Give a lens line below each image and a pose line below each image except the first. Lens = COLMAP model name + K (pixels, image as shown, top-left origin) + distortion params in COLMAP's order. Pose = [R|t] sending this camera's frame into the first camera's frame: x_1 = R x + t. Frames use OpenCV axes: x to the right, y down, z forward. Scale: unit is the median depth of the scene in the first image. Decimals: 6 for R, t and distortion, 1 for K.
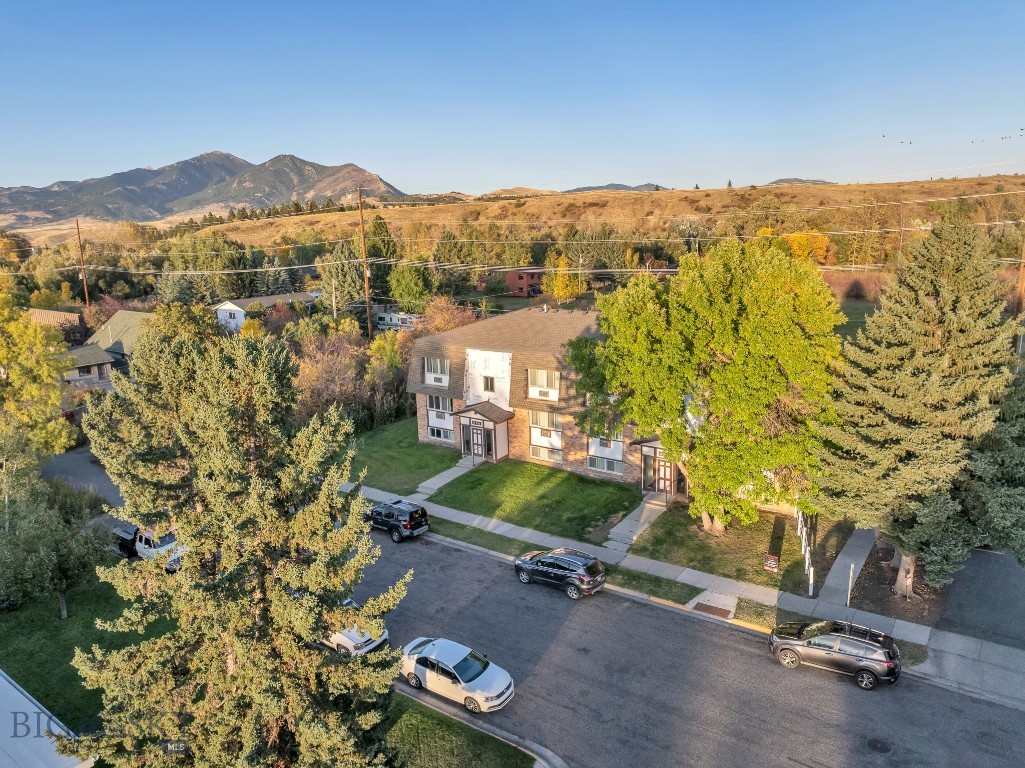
lens RADIAL K [[715.3, 0, 511.1], [0, 715.3, 388.5], [0, 0, 1]] dist [-0.037716, 0.001083]
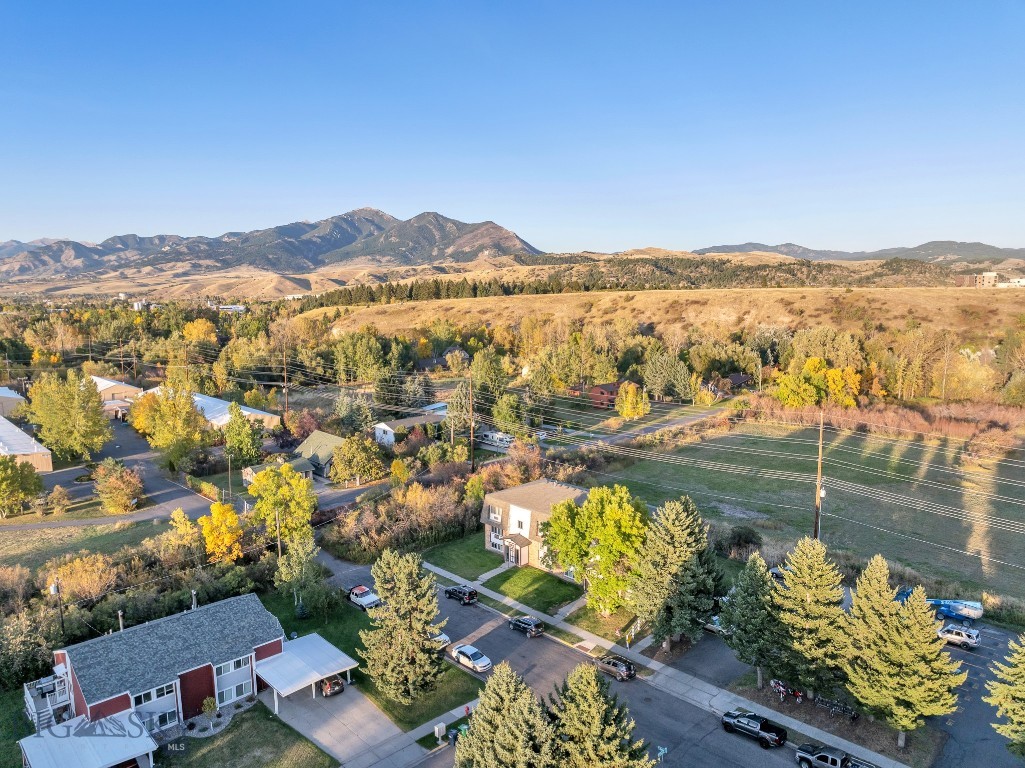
lens RADIAL K [[715.3, 0, 514.0], [0, 715.3, 388.2], [0, 0, 1]] dist [-0.037716, 0.001083]
pose [[0.983995, 0.048485, -0.171473, 0.262310], [-0.061156, 0.995713, -0.069401, -0.236929], [0.167373, 0.078777, 0.982741, -0.912508]]
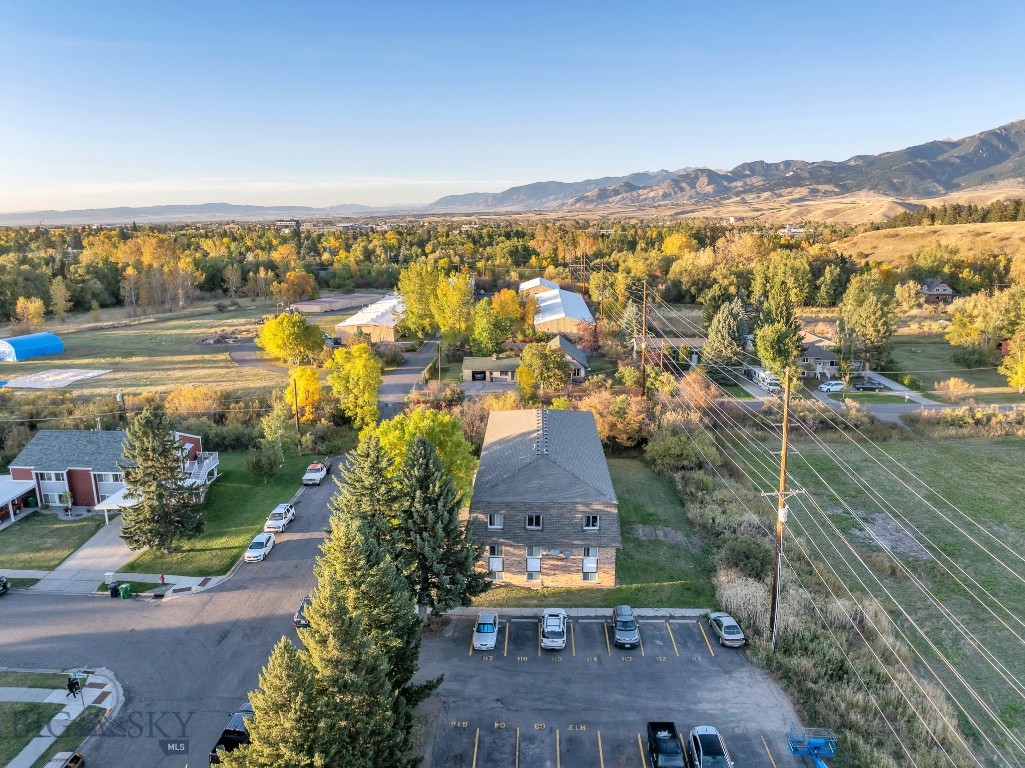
lens RADIAL K [[715.3, 0, 518.2], [0, 715.3, 390.9], [0, 0, 1]] dist [-0.037716, 0.001083]
pose [[0.552713, 0.226302, -0.802057, 1.285859], [-0.194503, 0.970874, 0.139899, -0.380484], [0.810356, 0.078678, 0.580632, 0.103596]]
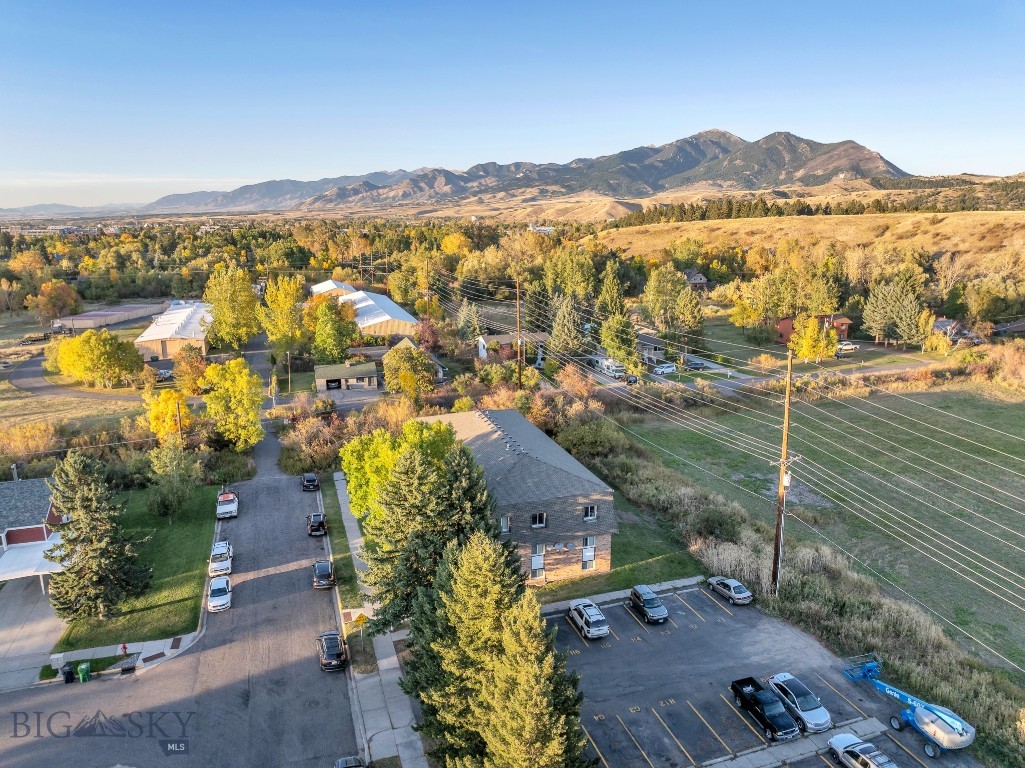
lens RADIAL K [[715.3, 0, 516.2], [0, 715.3, 388.2], [0, 0, 1]] dist [-0.037716, 0.001083]
pose [[0.803540, 0.168687, -0.570848, 1.009208], [-0.151410, 0.985384, 0.078055, -0.312862], [0.575671, 0.023712, 0.817337, -0.185803]]
